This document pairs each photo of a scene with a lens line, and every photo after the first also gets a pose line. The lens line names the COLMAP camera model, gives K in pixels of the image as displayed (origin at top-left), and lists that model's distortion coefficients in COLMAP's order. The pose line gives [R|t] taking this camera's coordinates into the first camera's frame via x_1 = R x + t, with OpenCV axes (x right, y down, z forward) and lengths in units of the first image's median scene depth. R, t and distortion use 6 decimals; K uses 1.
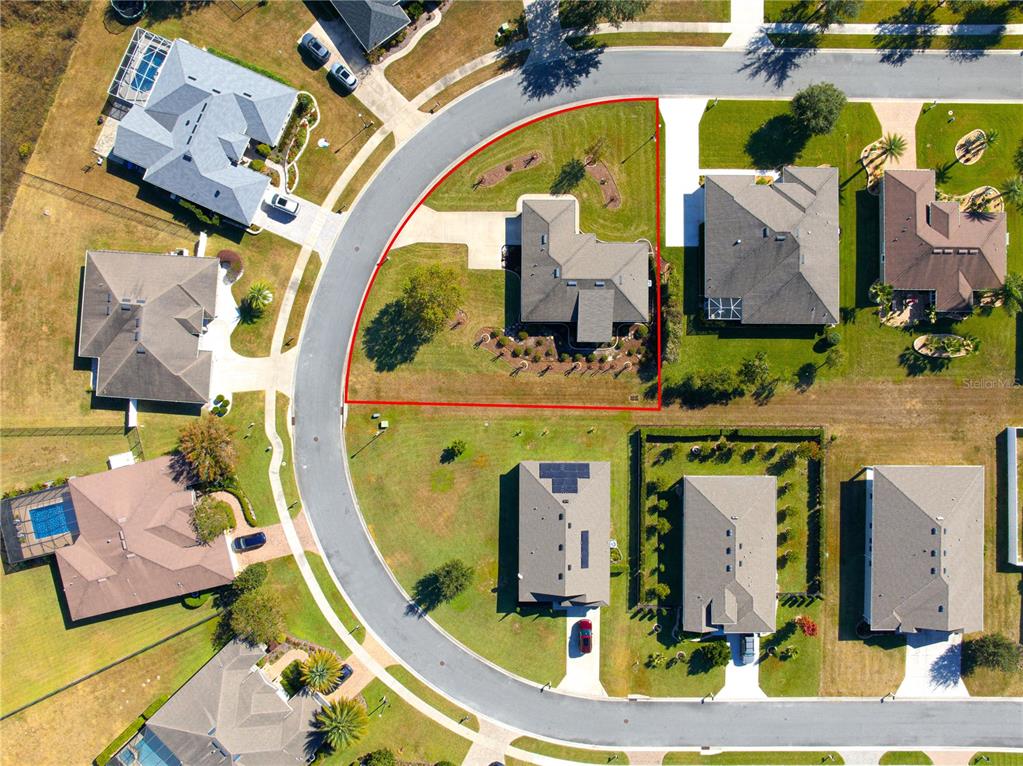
lens RADIAL K [[716.5, 0, 511.5], [0, 716.5, 383.0], [0, 0, 1]] dist [-0.044115, 0.011076]
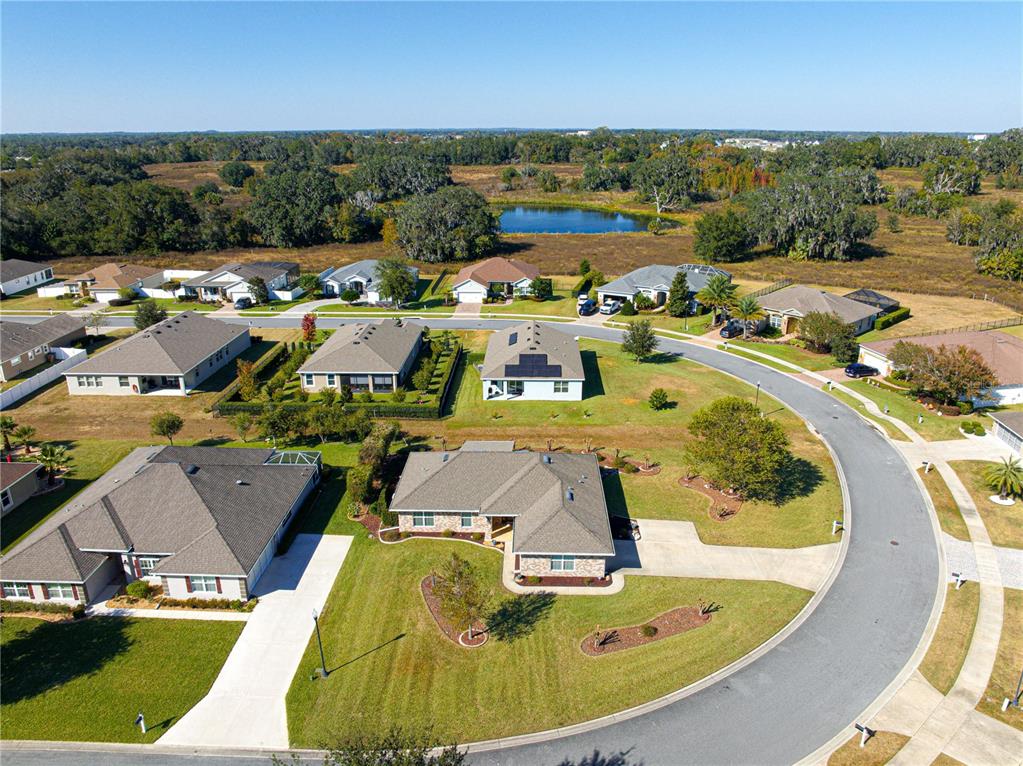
lens RADIAL K [[716.5, 0, 511.5], [0, 716.5, 383.0], [0, 0, 1]] dist [-0.044115, 0.011076]
pose [[-0.999617, 0.001603, 0.027644, 0.073365], [0.025535, -0.332823, 0.942644, -0.687863], [0.010712, 0.942988, 0.332654, 0.693758]]
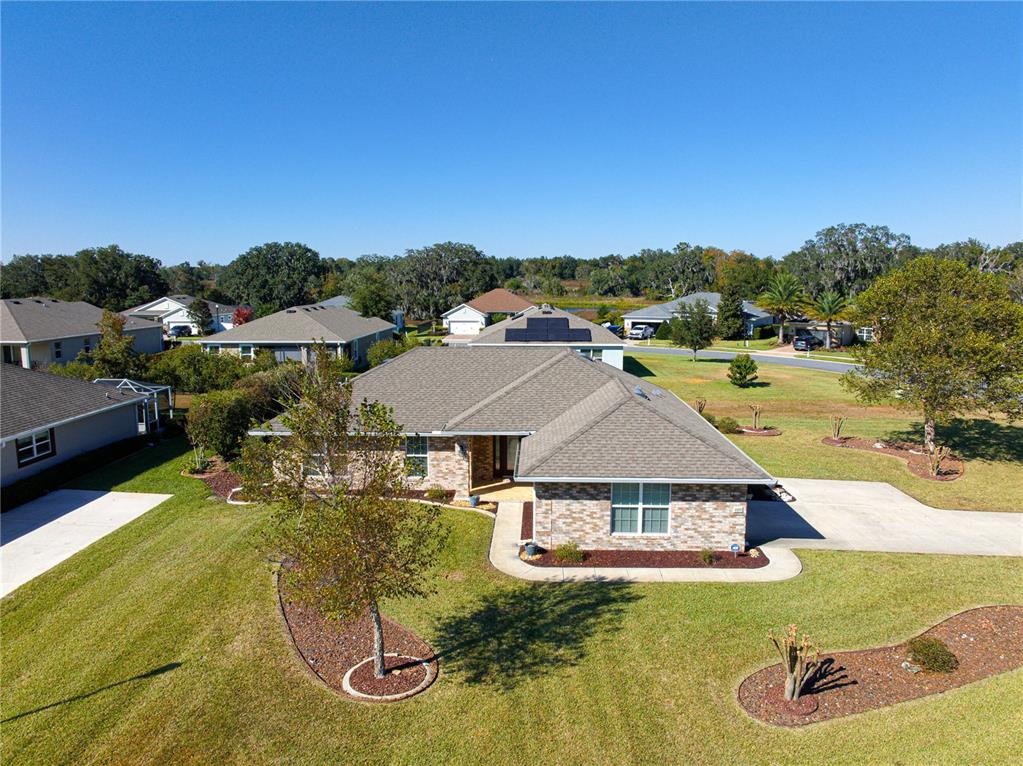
lens RADIAL K [[716.5, 0, 511.5], [0, 716.5, 383.0], [0, 0, 1]] dist [-0.044115, 0.011076]
pose [[-0.999416, 0.005529, 0.033716, 0.080977], [0.032639, -0.137250, 0.989999, -0.444104], [0.010101, 0.990521, 0.136989, 0.922777]]
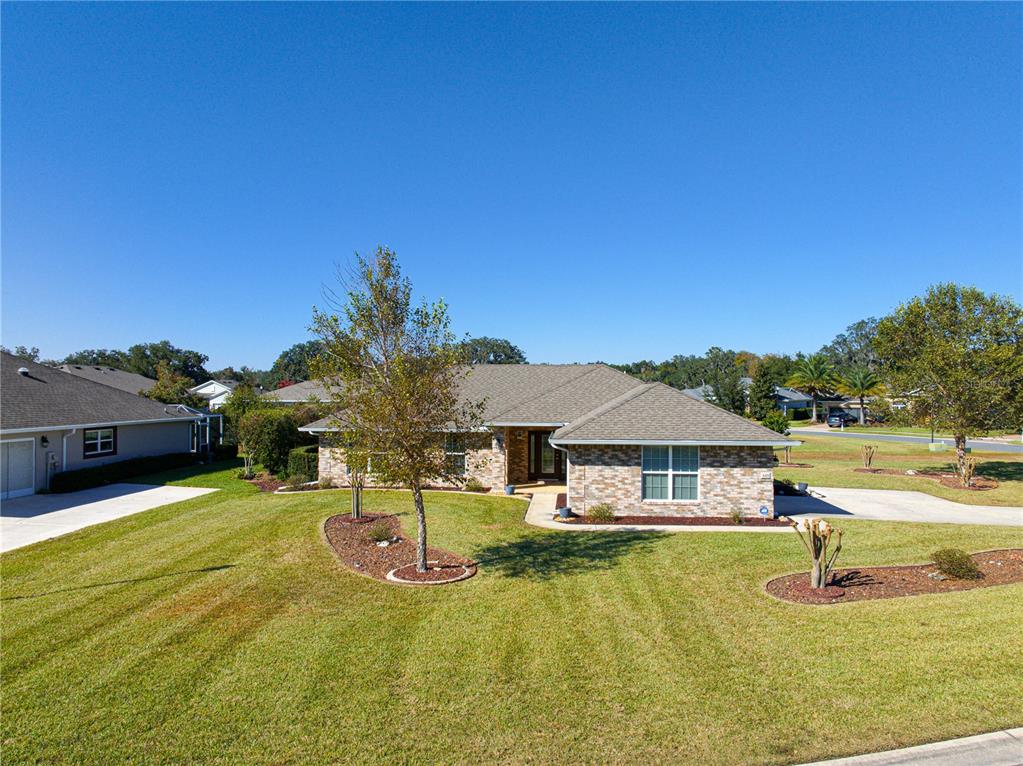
lens RADIAL K [[716.5, 0, 511.5], [0, 716.5, 383.0], [0, 0, 1]] dist [-0.044115, 0.011076]
pose [[-0.996831, 0.008128, 0.079133, 0.081282], [0.079260, 0.016736, 0.996713, -0.461835], [0.006777, 0.999827, -0.017327, 0.963298]]
